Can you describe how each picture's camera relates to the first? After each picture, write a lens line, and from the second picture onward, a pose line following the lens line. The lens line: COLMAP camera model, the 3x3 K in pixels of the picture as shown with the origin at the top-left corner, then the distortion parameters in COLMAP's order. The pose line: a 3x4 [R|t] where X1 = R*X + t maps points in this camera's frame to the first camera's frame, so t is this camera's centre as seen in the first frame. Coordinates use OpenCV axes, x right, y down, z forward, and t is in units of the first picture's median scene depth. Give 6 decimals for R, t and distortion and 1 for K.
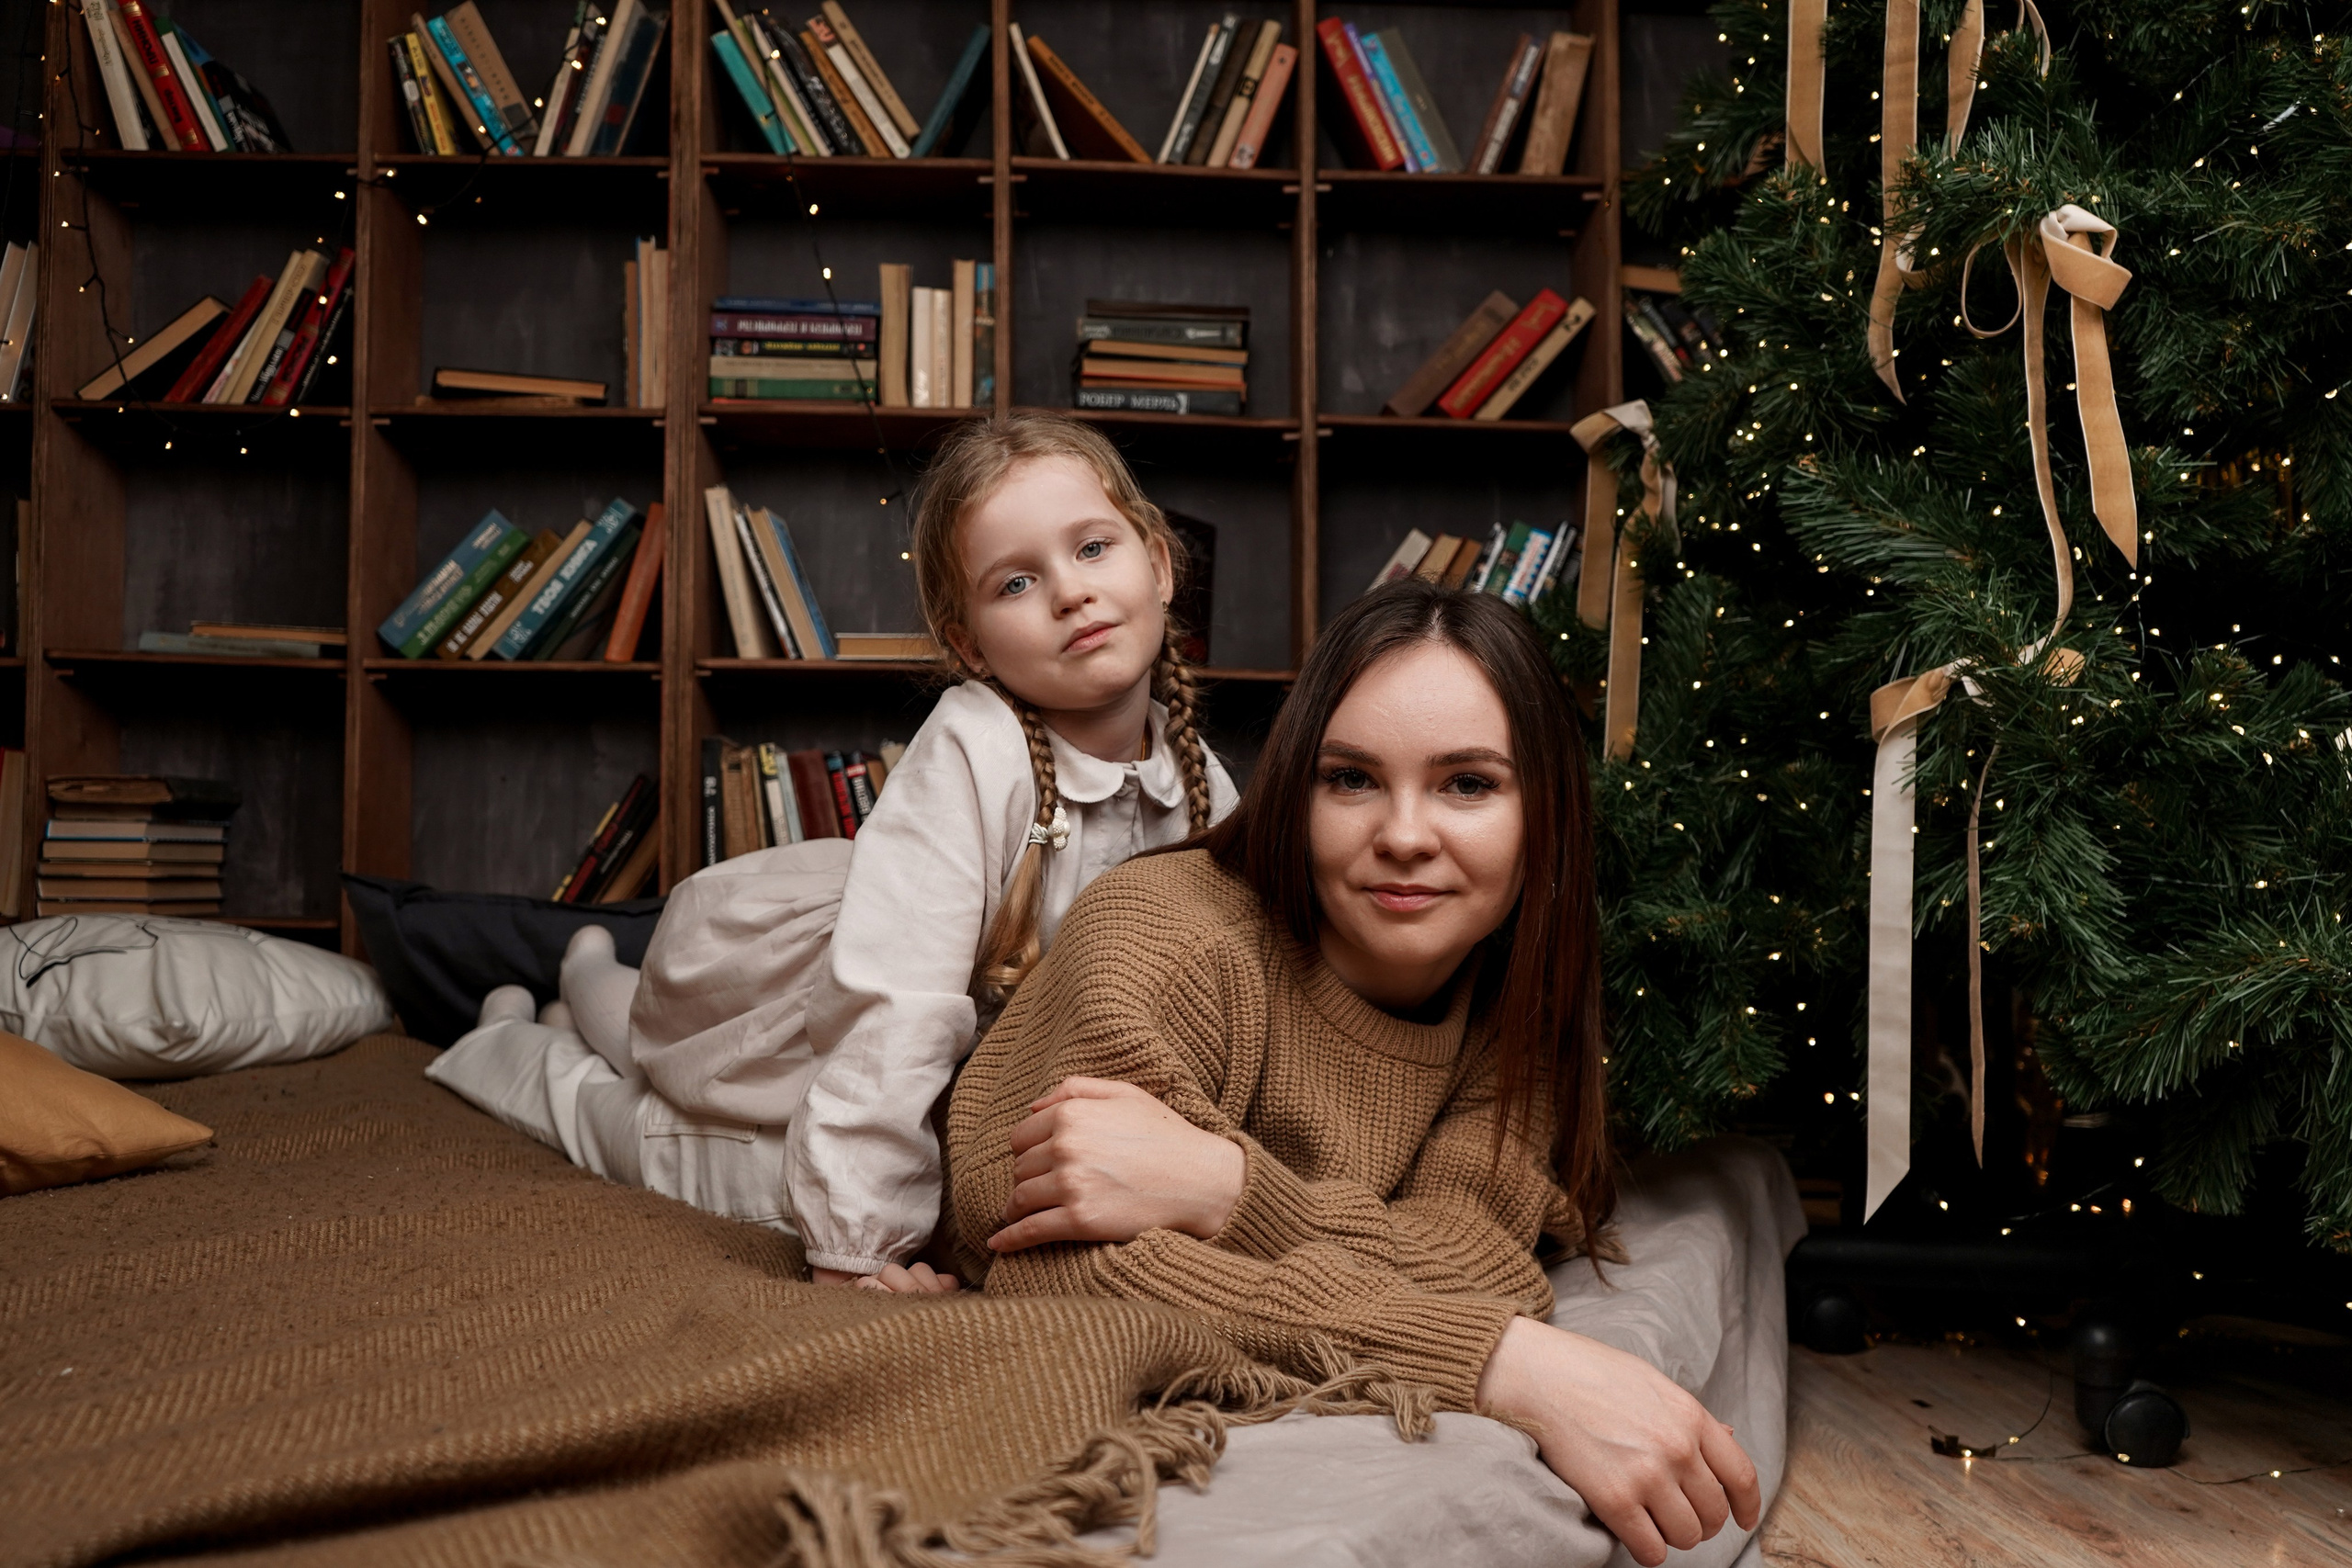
lens RADIAL K [[2094.9, 0, 1176.0], [0, 2094.9, 784.0], [0, 0, 1]] dist [0.002011, 0.010585]
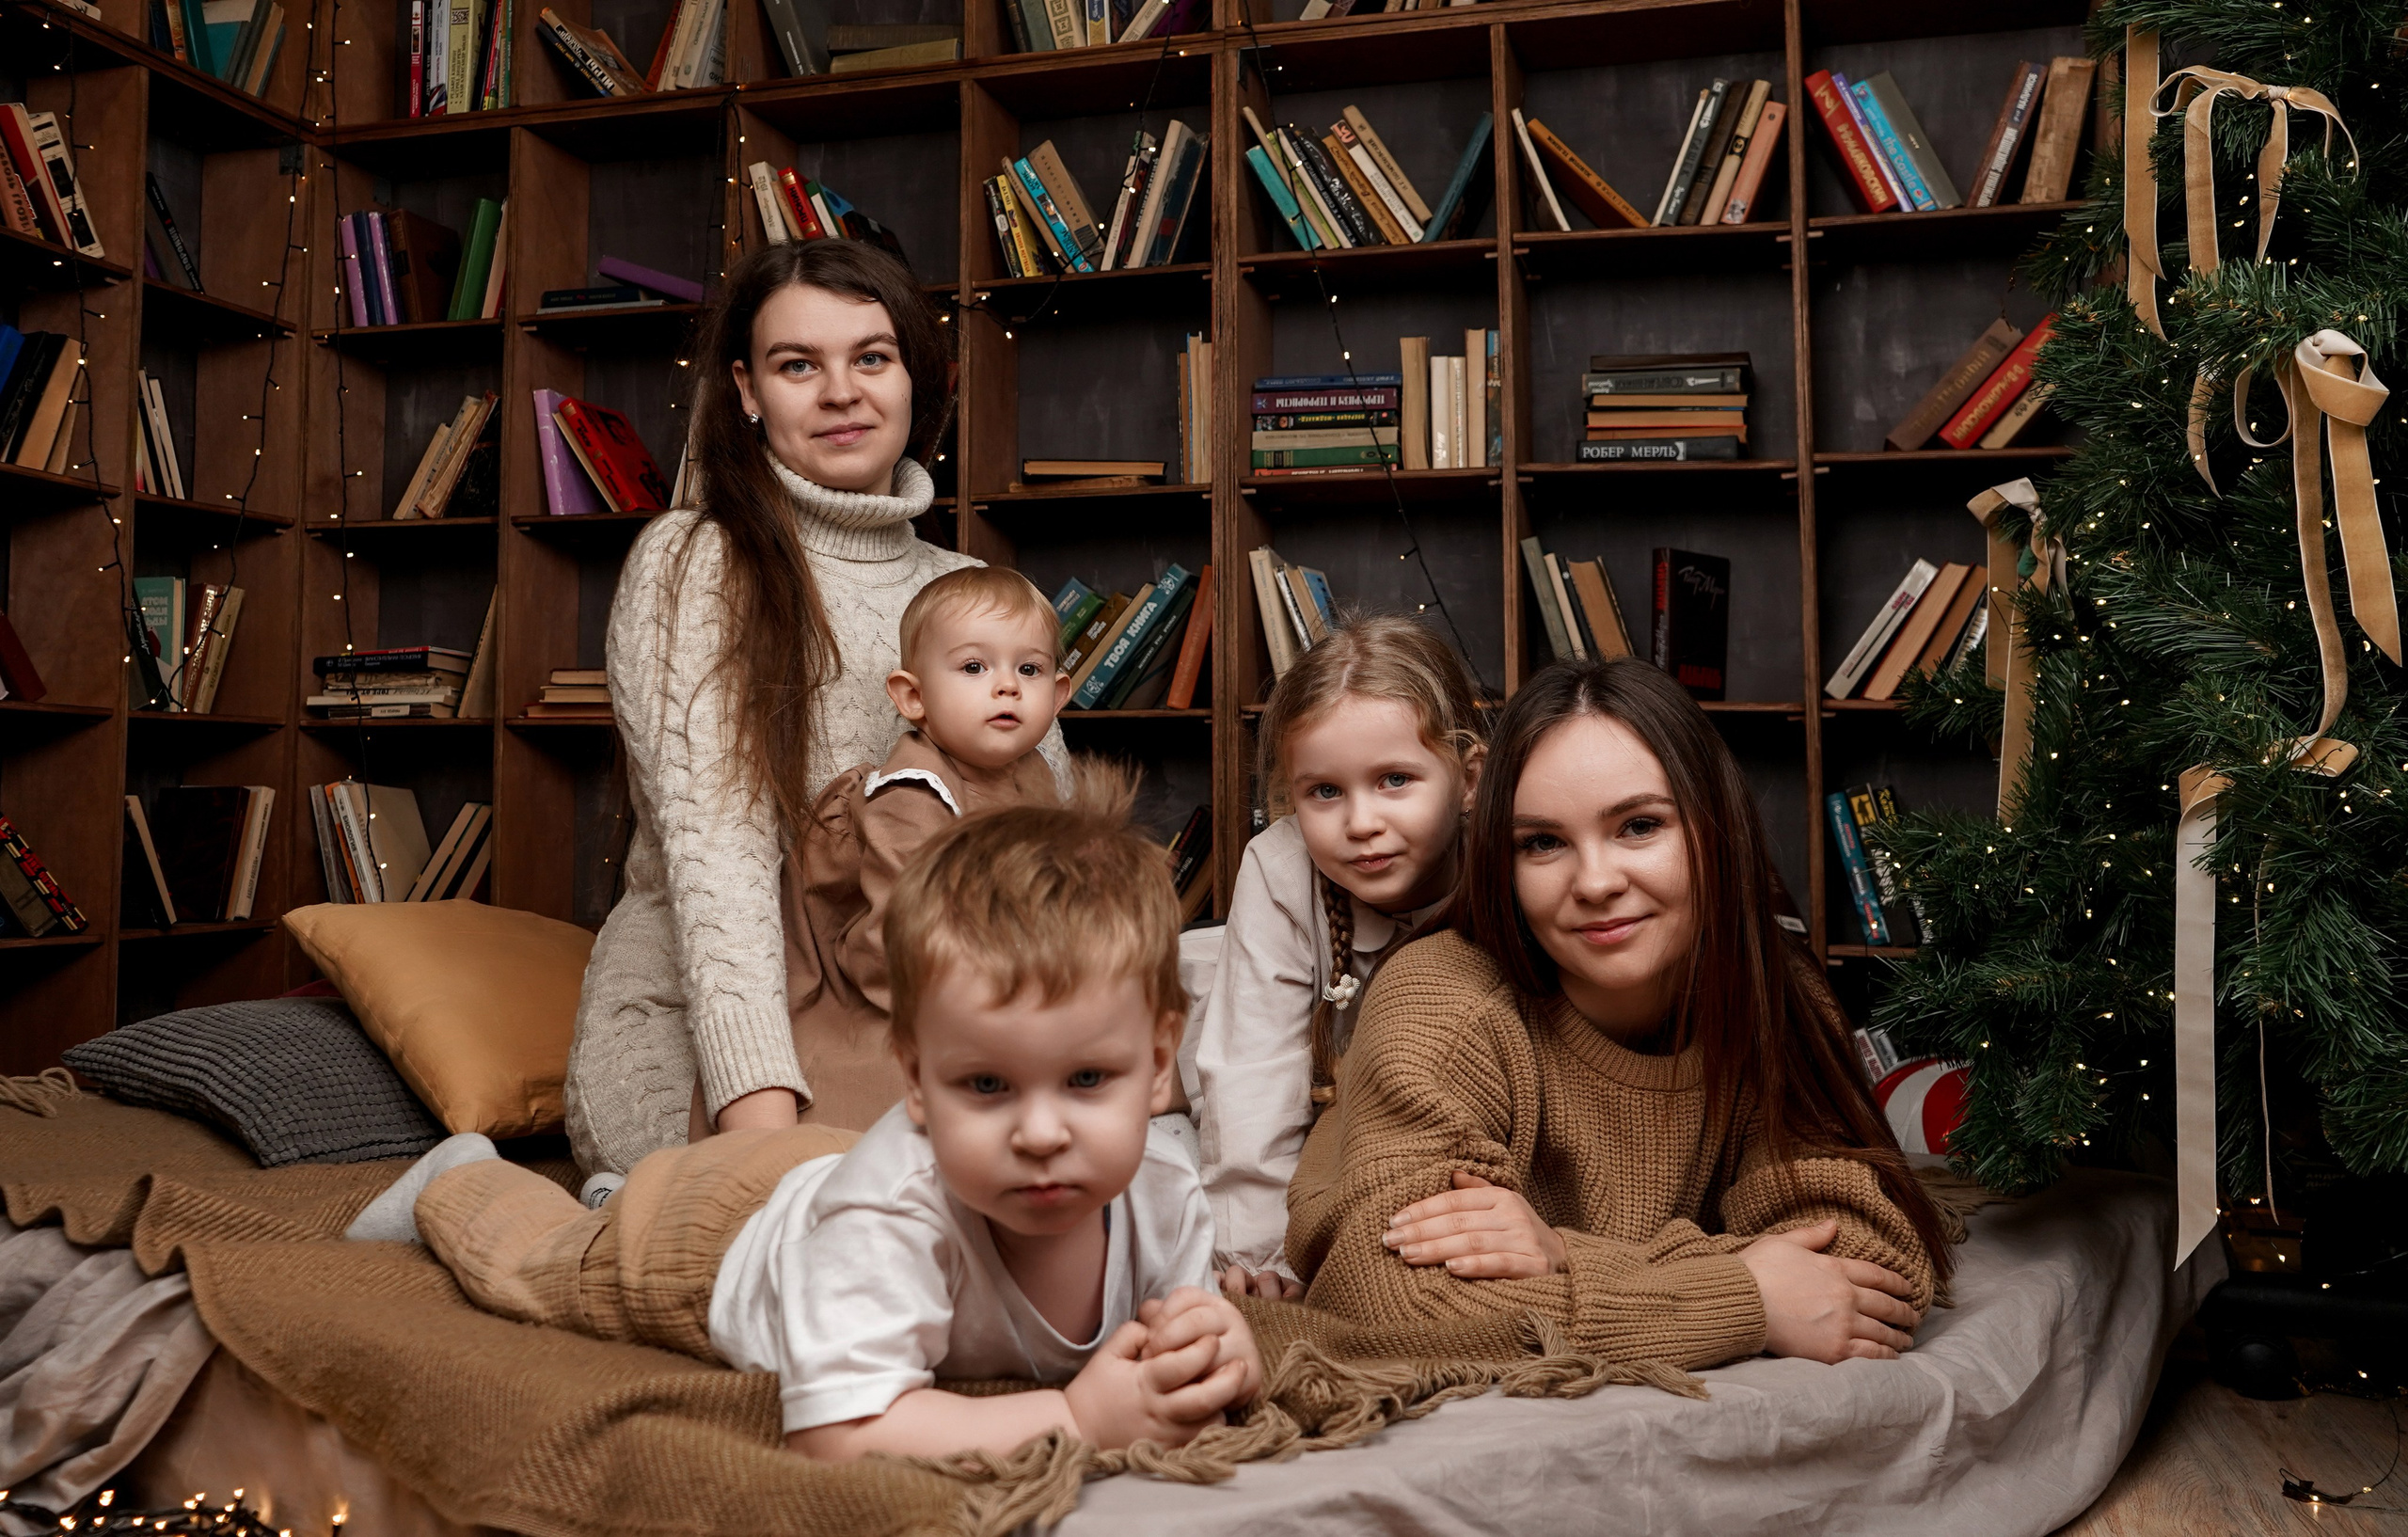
lens RADIAL K [[2179.4, 0, 1164.7], [0, 2179.4, 663.7], [0, 0, 1]] dist [-0.032509, 0.052117]
pose [[0.949225, -0.031385, -0.313027, 0.094497], [0.018612, 0.998871, -0.043710, -0.031016], [0.314046, 0.035665, 0.948738, -0.114627]]
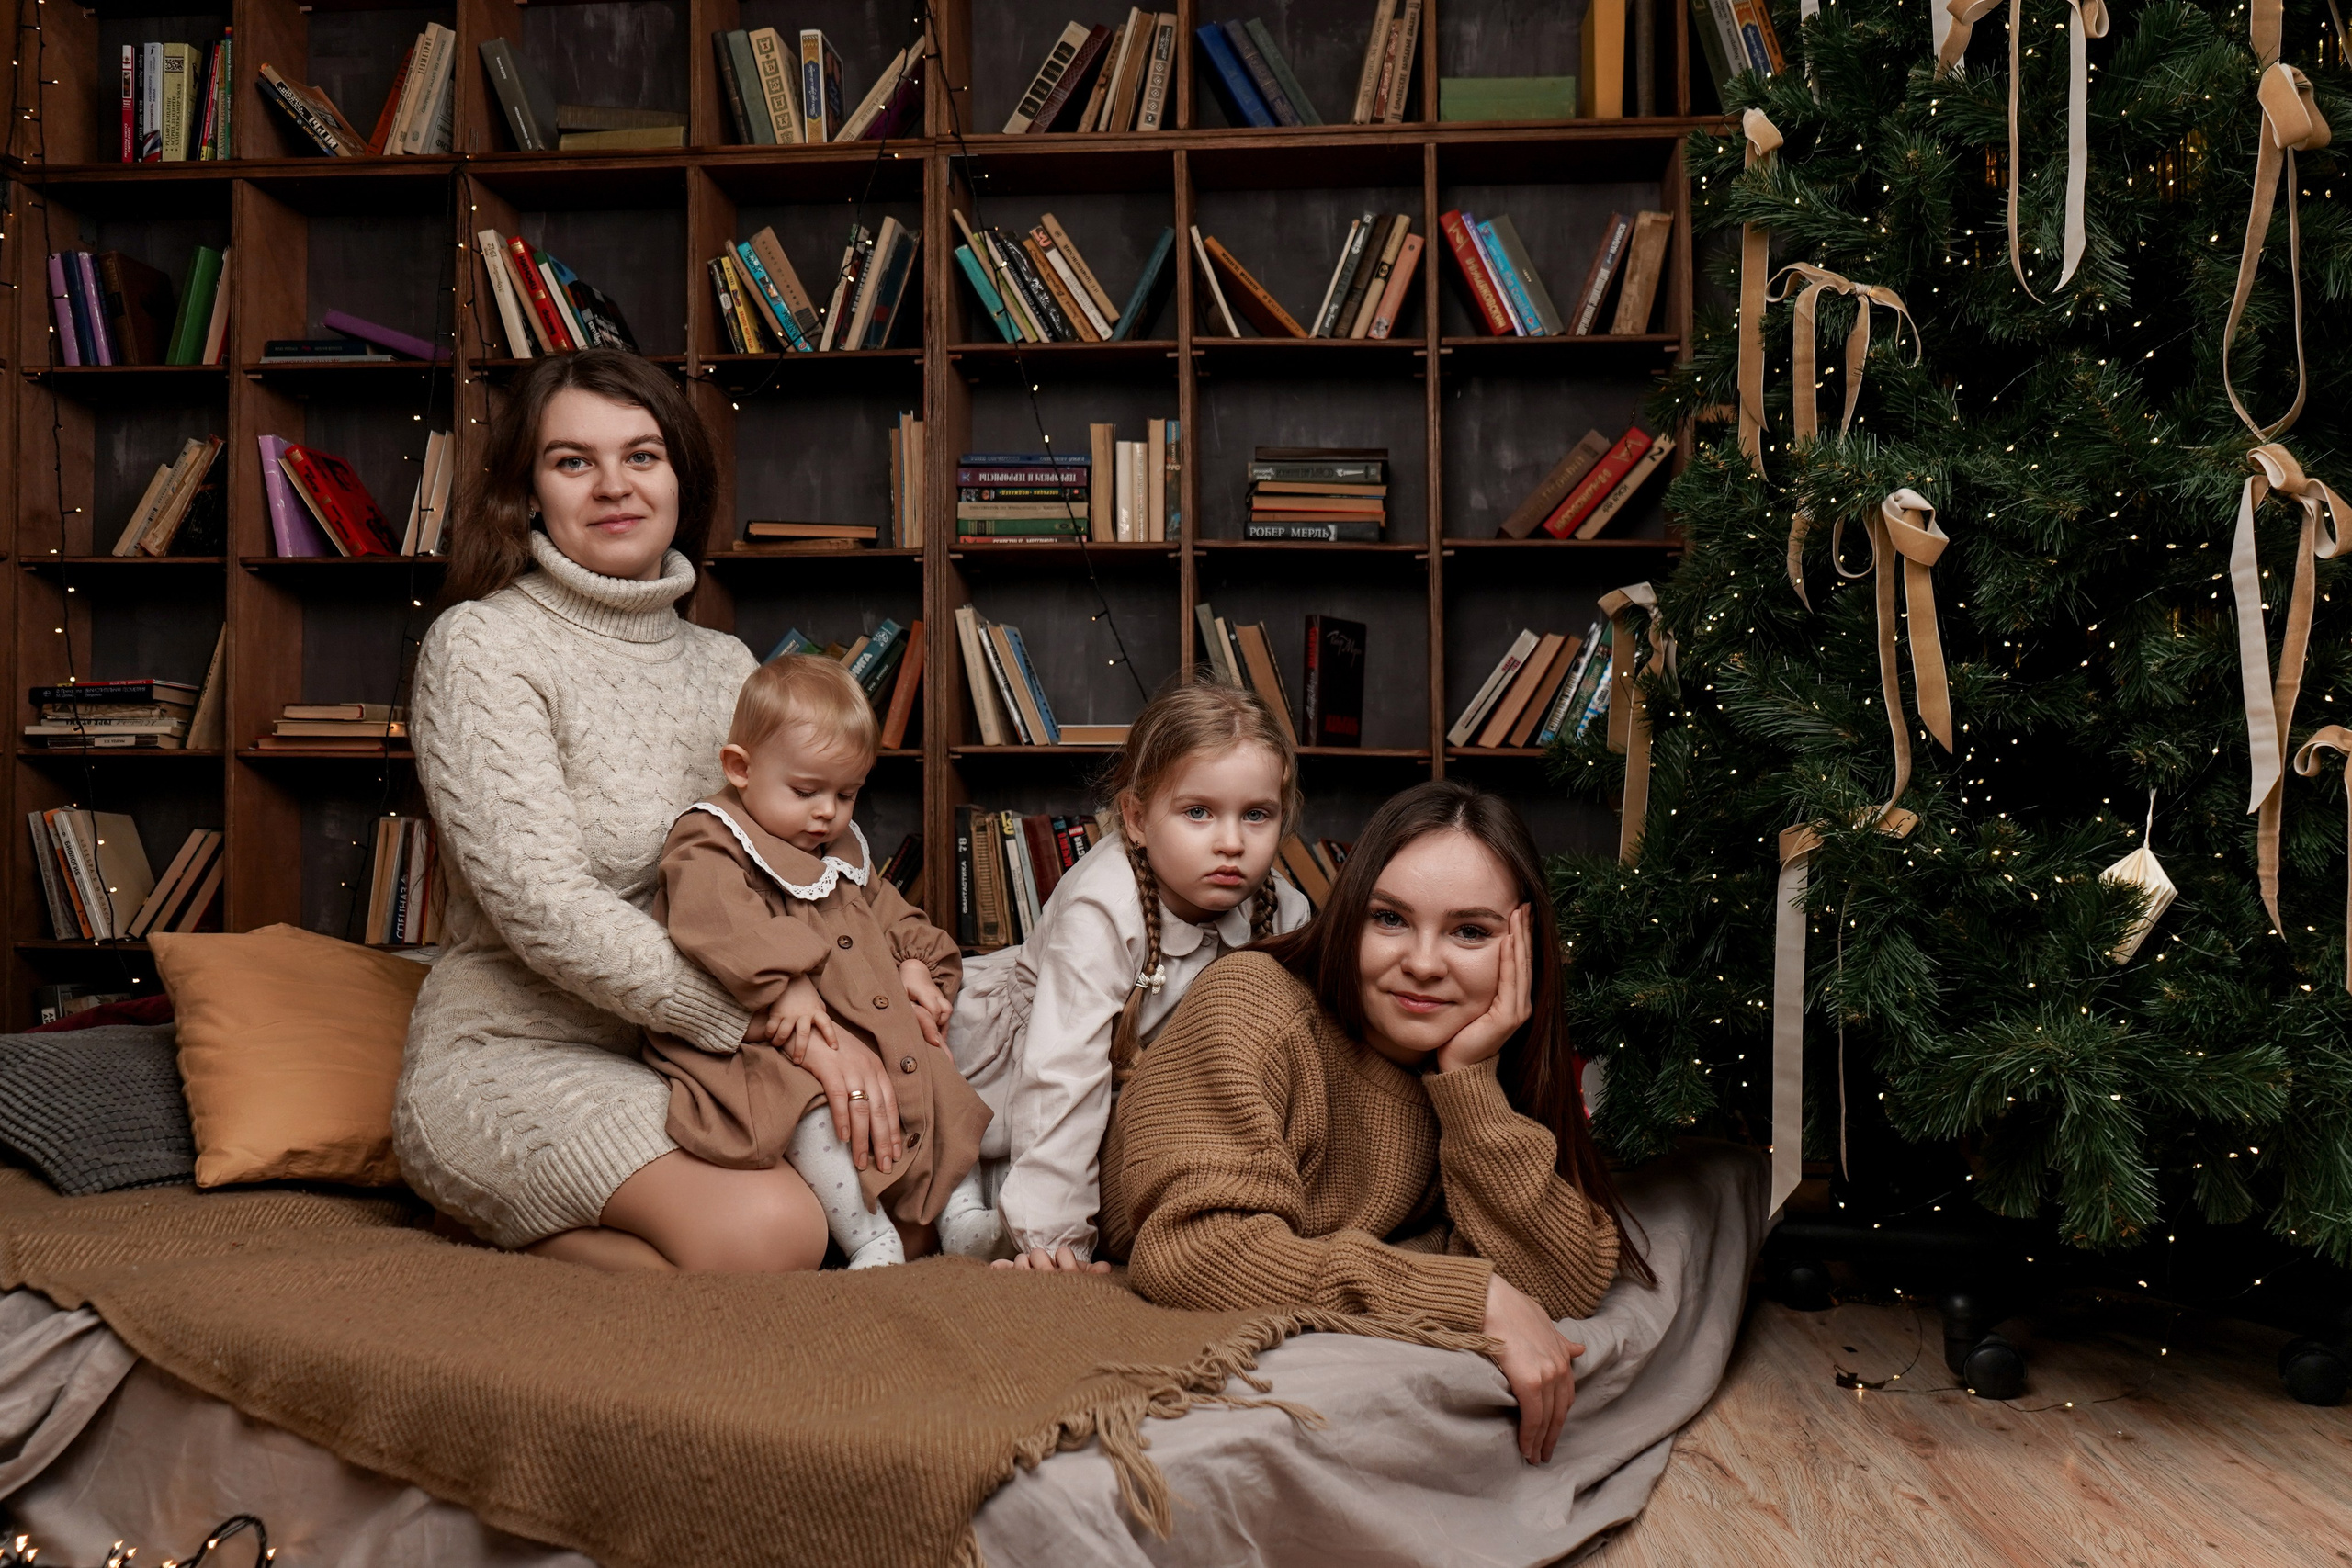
lens RADIAL K [[1967.9, 0, 1176.0], [0, 1967.9, 784.0], [0, 0, 1]] dist [-0.009718, 0.011920]
pose [[0.992843, -0.011917, -0.118832, 0.047126], [0.013592, 0.999819, 0.013290, -0.049235], [0.118653, -0.014810, 0.992825, -0.162955]]
